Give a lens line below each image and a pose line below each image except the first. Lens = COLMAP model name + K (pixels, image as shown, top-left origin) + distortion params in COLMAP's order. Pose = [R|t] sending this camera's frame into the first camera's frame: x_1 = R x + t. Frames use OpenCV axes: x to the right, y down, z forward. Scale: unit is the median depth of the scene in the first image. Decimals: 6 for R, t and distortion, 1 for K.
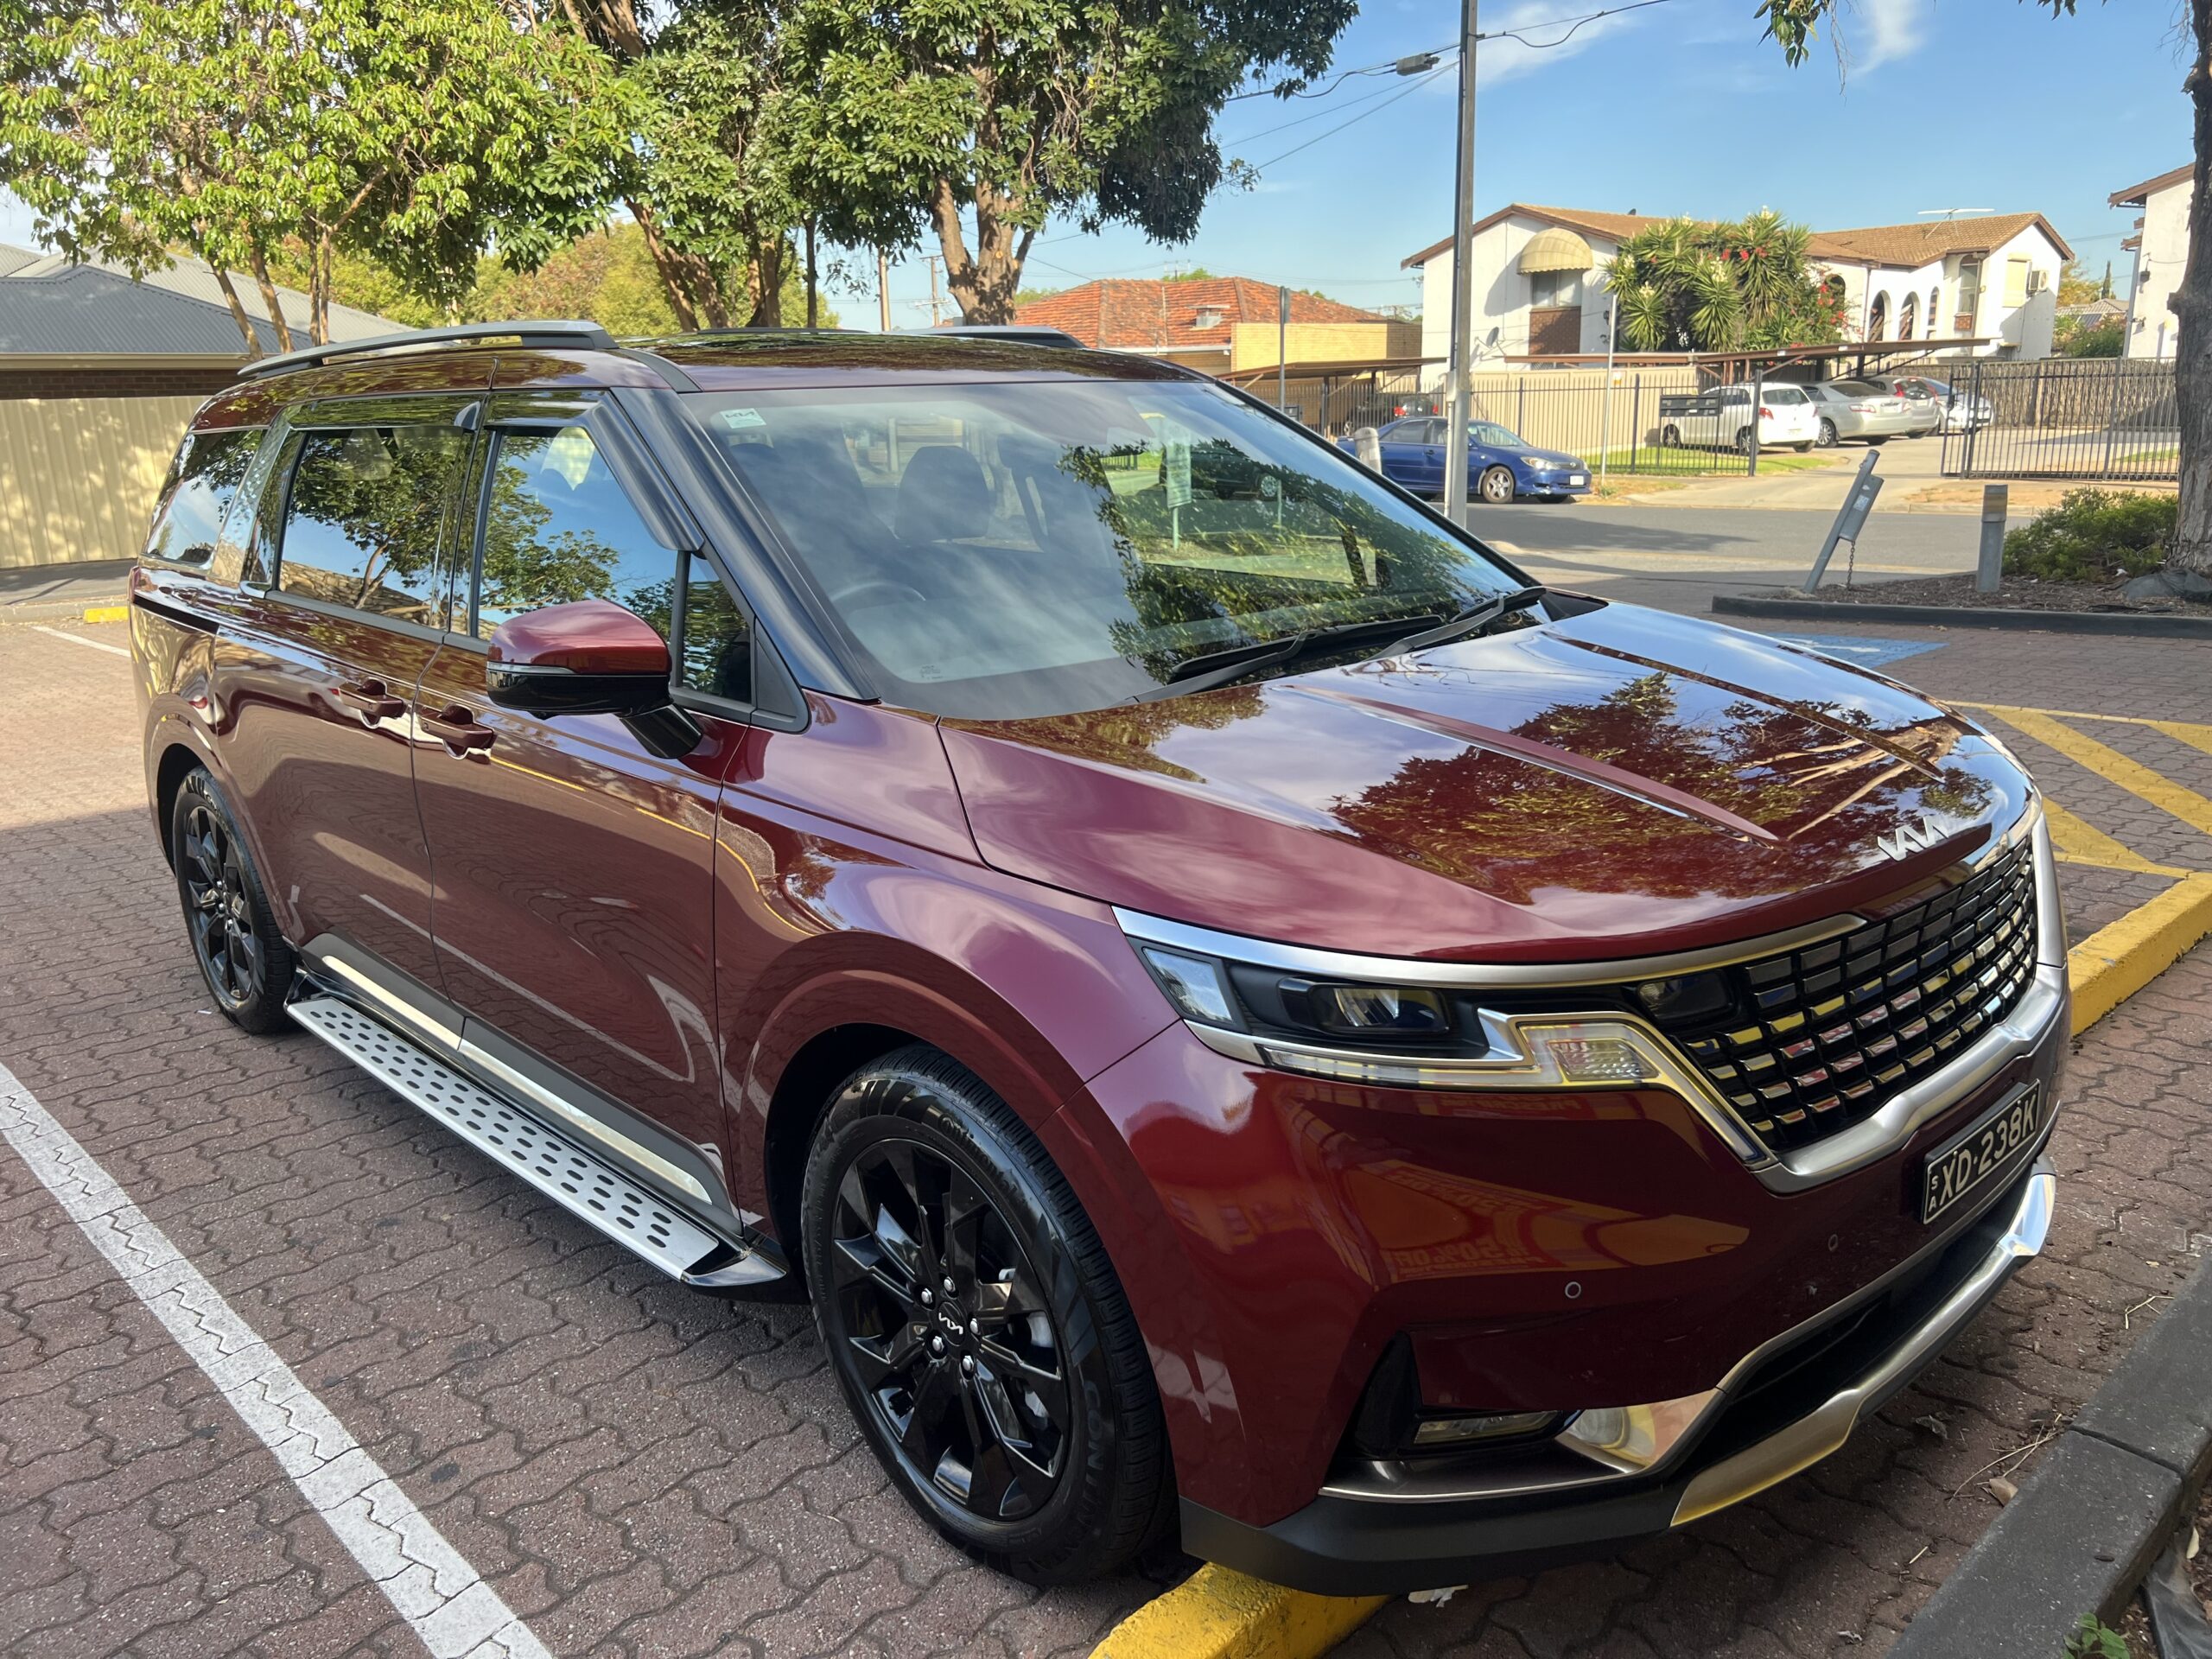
lens RADIAL K [[1714.7, 0, 1106.0], [0, 1714.7, 829.5], [0, 0, 1]] dist [0.000651, -0.000391]
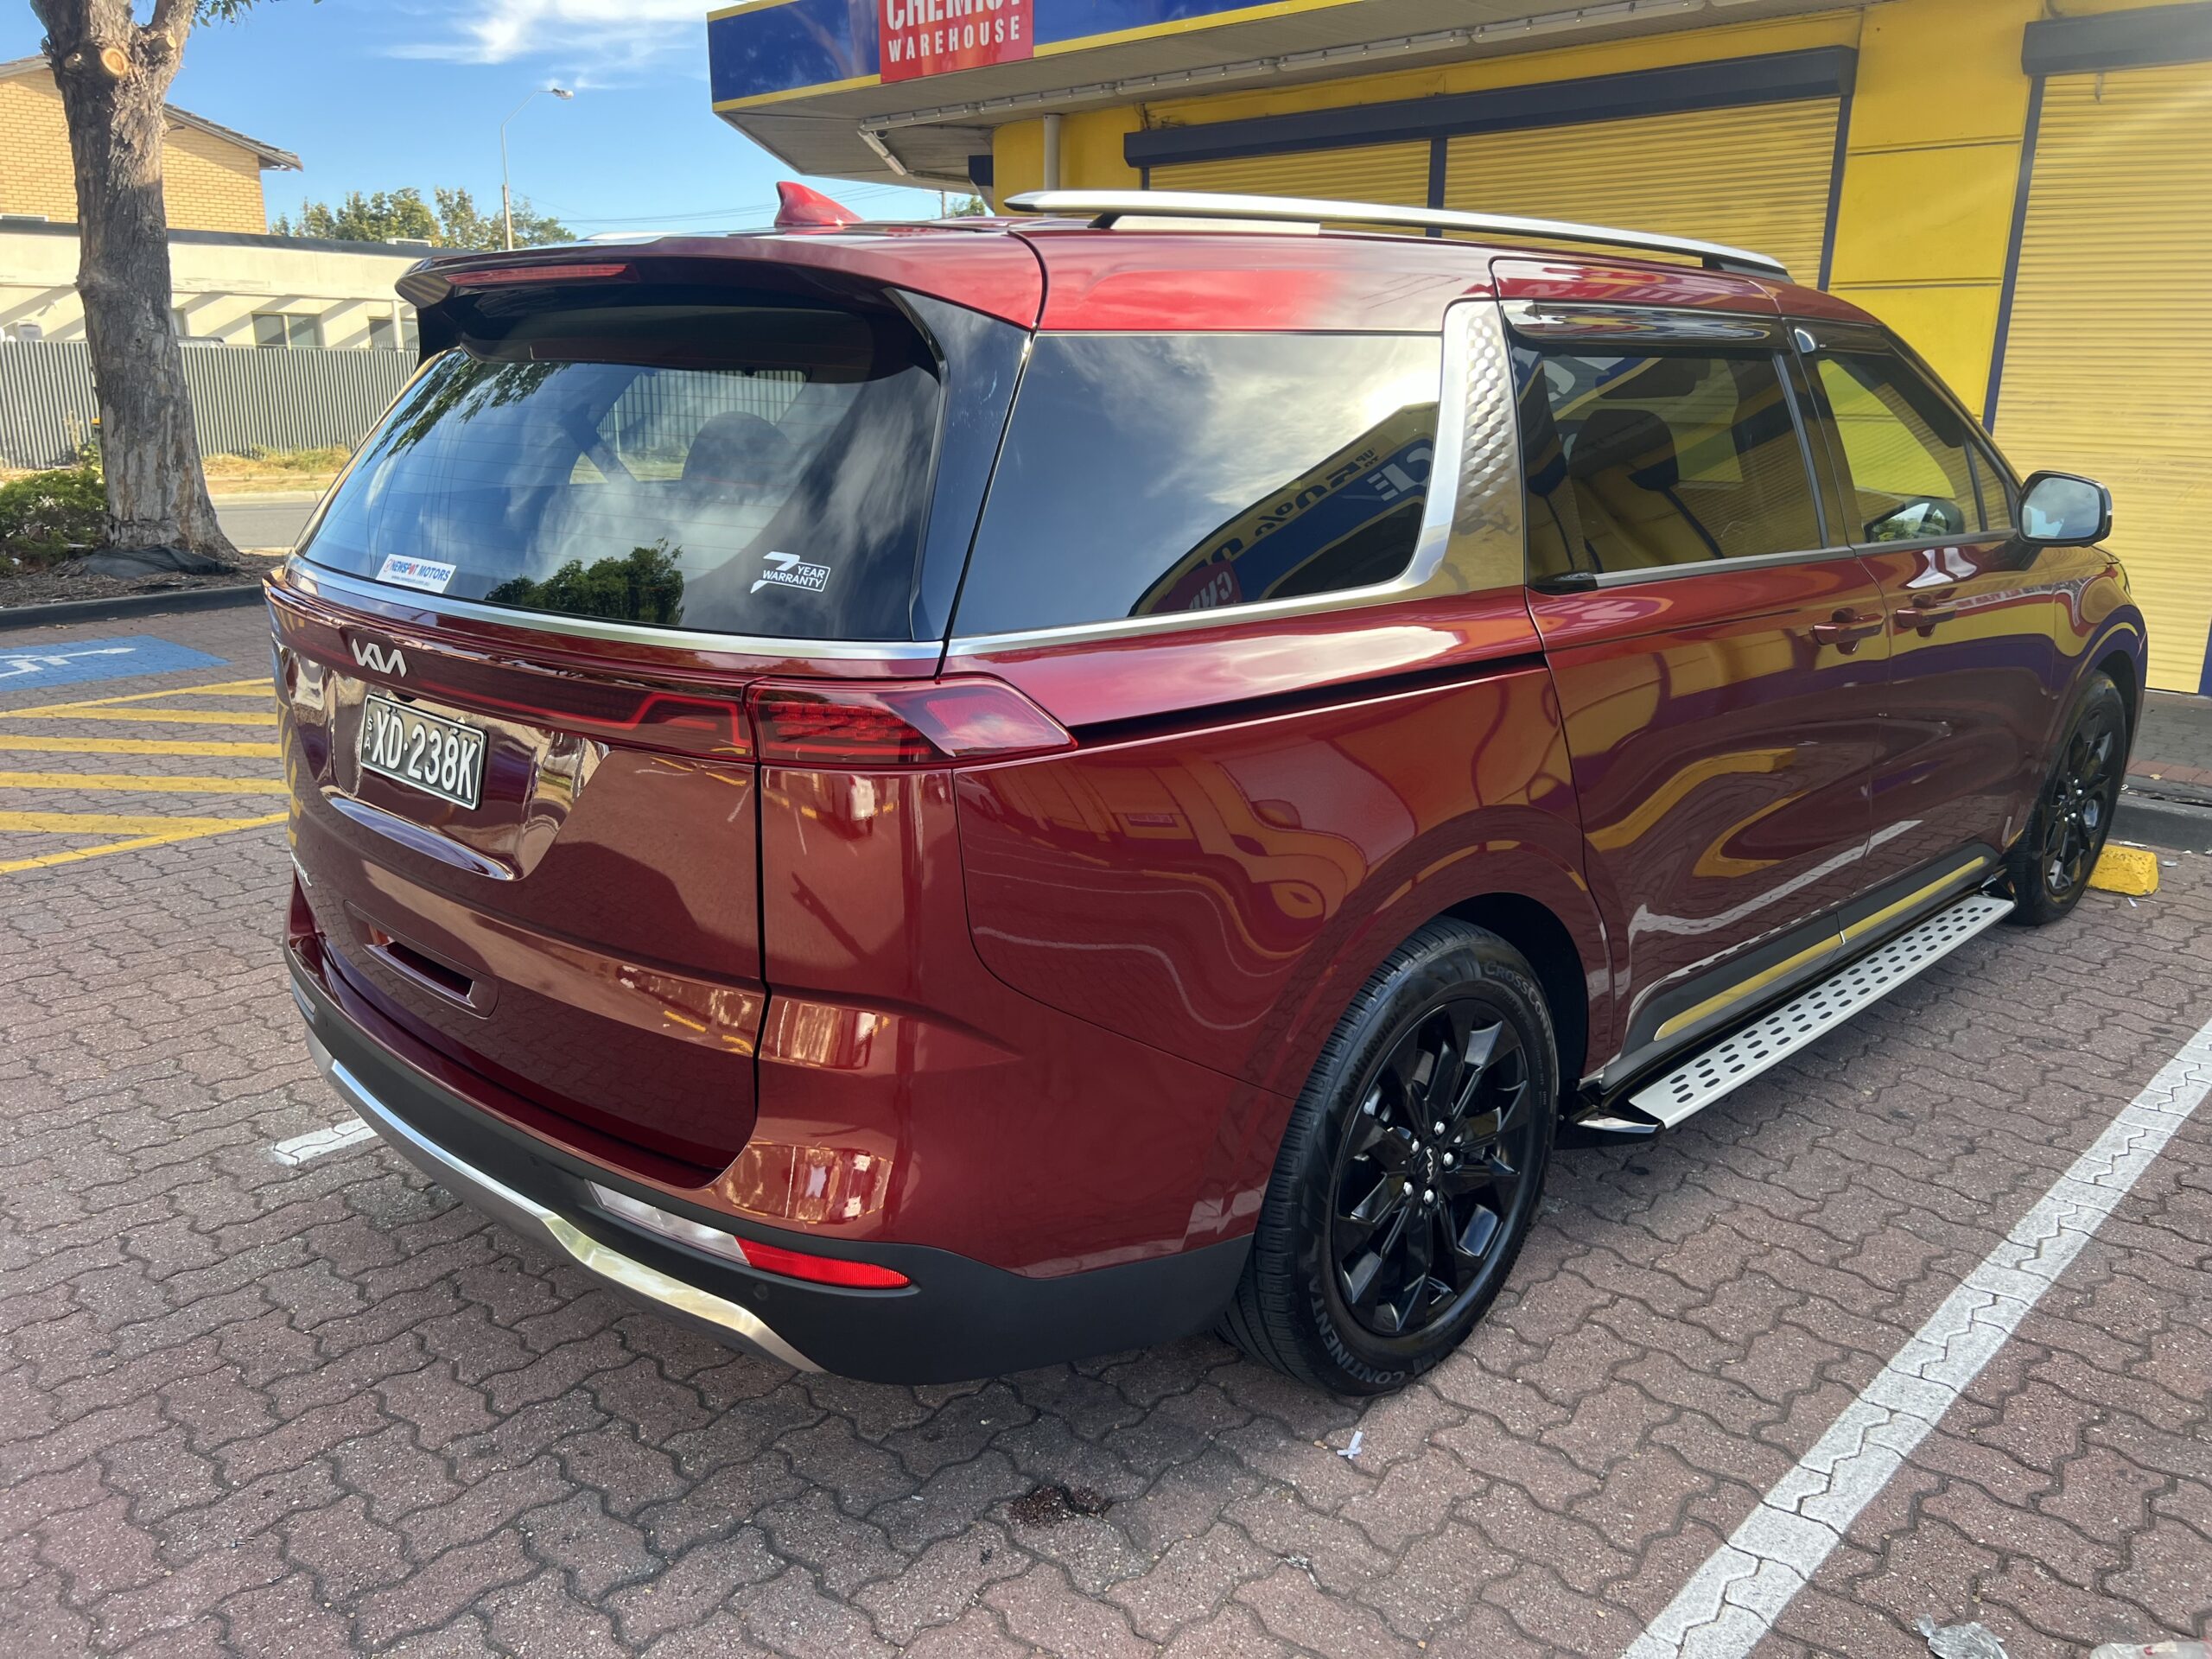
lens RADIAL K [[1668.9, 0, 1106.0], [0, 1668.9, 829.5], [0, 0, 1]] dist [0.000490, -0.000793]
pose [[-0.029739, -0.241973, 0.969827, -1.365699], [0.240533, 0.940012, 0.241910, -0.304633], [-0.970185, 0.240470, 0.030247, 1.405087]]
